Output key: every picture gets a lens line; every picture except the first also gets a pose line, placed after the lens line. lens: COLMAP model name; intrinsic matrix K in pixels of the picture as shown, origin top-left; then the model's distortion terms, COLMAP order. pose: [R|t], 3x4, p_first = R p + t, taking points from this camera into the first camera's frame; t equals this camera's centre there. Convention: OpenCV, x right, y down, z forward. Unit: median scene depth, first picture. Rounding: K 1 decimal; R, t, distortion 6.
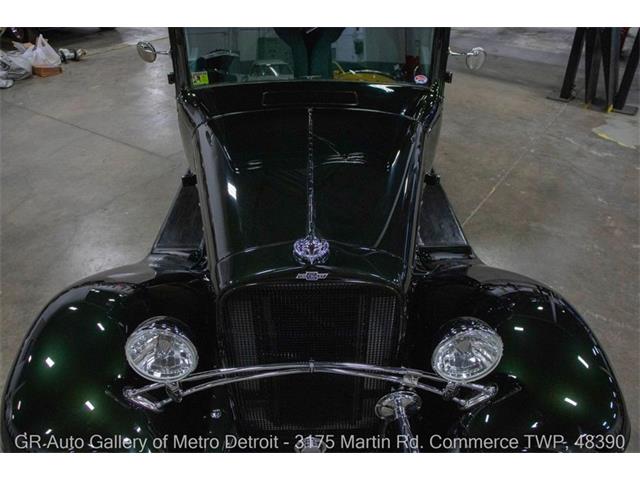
lens RADIAL K [[527.6, 0, 322.7], [0, 527.6, 237.3], [0, 0, 1]] dist [-0.156976, 0.134236]
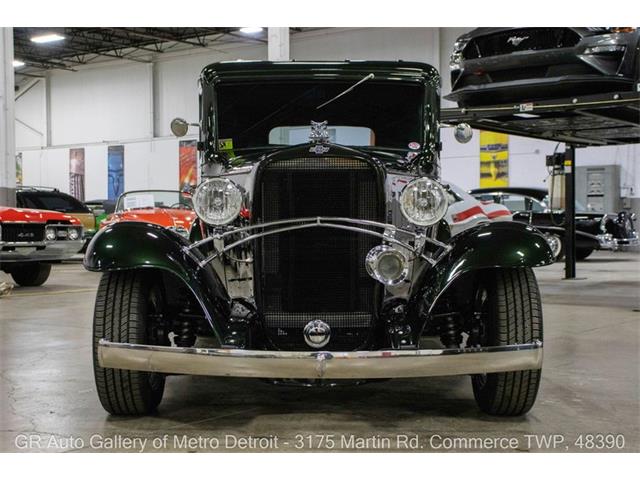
lens RADIAL K [[1048.3, 0, 324.9], [0, 1048.3, 242.5], [0, 0, 1]] dist [0.129620, 0.049198]
pose [[0.999831, -0.002057, -0.018275, 0.017485], [-0.008246, 0.838089, -0.545471, 0.665543], [0.016438, 0.545530, 0.837930, -0.493602]]
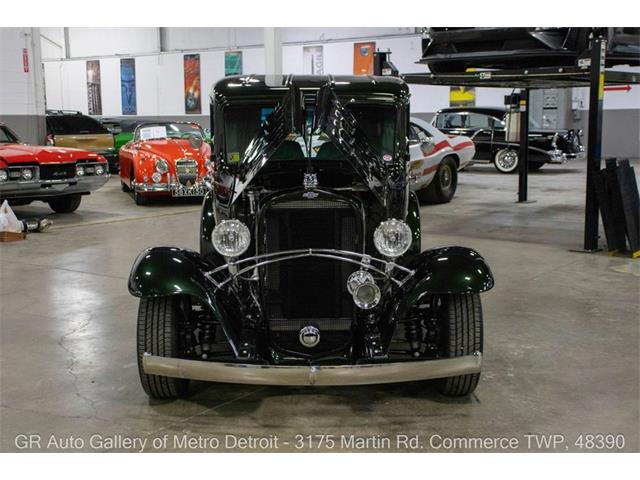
lens RADIAL K [[932.9, 0, 321.6], [0, 932.9, 241.2], [0, 0, 1]] dist [0.094918, 0.122566]
pose [[0.999925, -0.005707, -0.010820, 0.019414], [0.000504, 0.902978, -0.429688, 0.577459], [0.012222, 0.429650, 0.902913, -0.704415]]
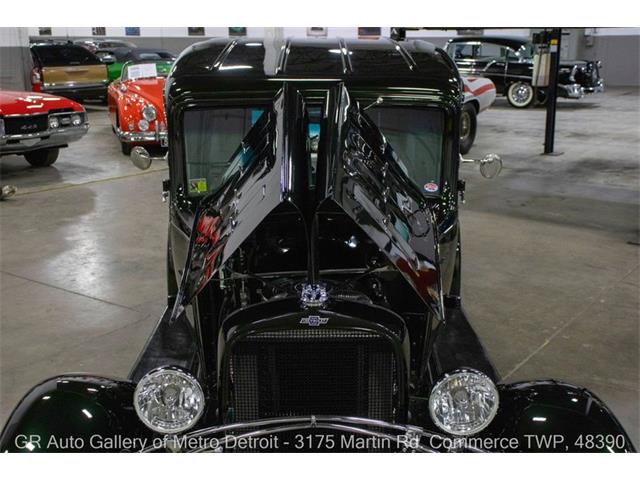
lens RADIAL K [[830.1, 0, 320.0], [0, 830.1, 240.0], [0, 0, 1]] dist [-0.003023, 0.283336]
pose [[0.999876, 0.000306, -0.015716, 0.006249], [-0.005245, 0.949004, -0.315222, 0.150374], [0.014818, 0.315265, 0.948888, -0.231454]]
